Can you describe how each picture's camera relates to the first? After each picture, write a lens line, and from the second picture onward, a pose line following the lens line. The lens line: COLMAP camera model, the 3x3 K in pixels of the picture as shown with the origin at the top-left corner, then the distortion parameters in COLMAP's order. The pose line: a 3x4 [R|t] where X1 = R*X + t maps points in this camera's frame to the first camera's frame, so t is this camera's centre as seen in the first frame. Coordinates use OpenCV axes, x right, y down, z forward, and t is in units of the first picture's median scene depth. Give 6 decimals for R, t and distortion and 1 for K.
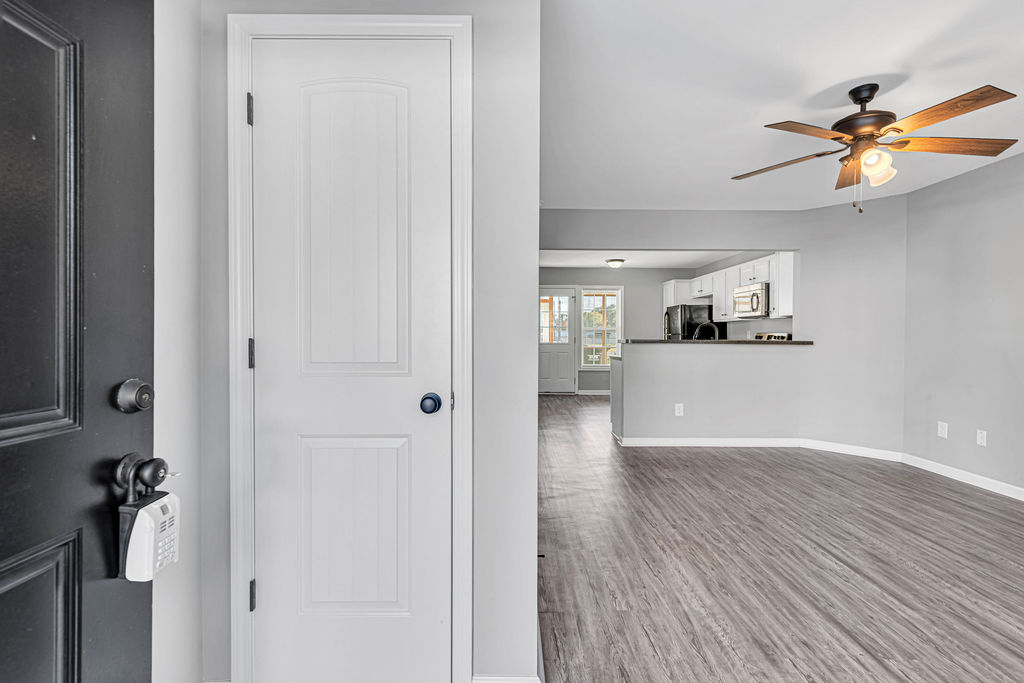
lens RADIAL K [[471.2, 0, 515.4], [0, 471.2, 334.2], [0, 0, 1]] dist [0.001493, 0.000454]
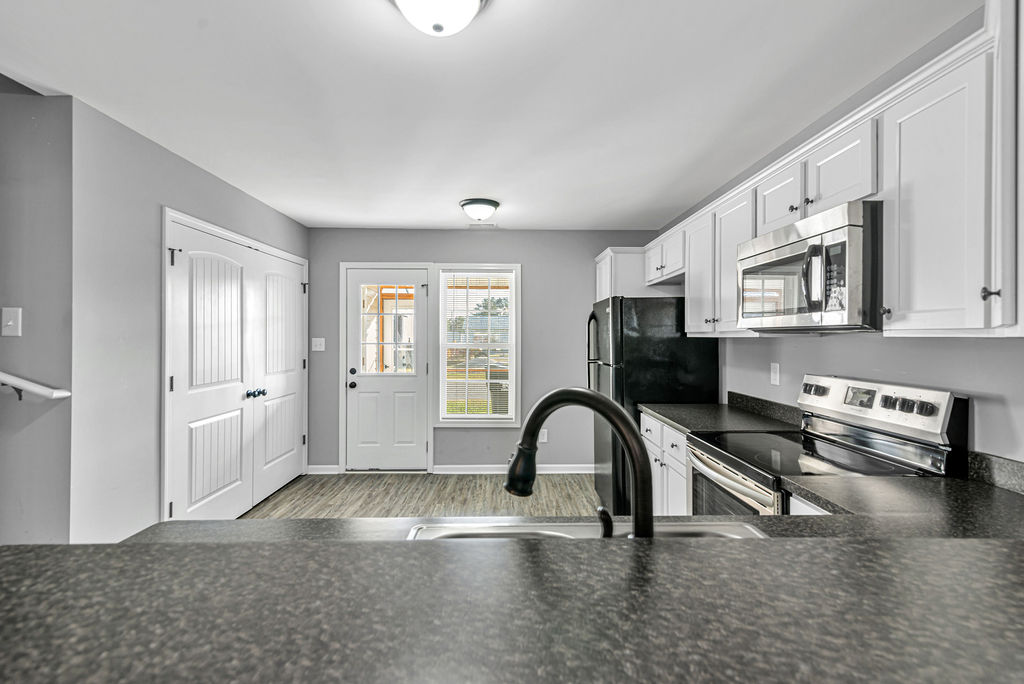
lens RADIAL K [[471.2, 0, 515.4], [0, 471.2, 334.7], [0, 0, 1]] dist [0.001493, 0.000454]
pose [[0.999849, -0.002542, 0.017205, 0.655488], [0.002618, 0.999987, -0.004375, -0.067282], [-0.017194, 0.004419, 0.999842, 1.464328]]
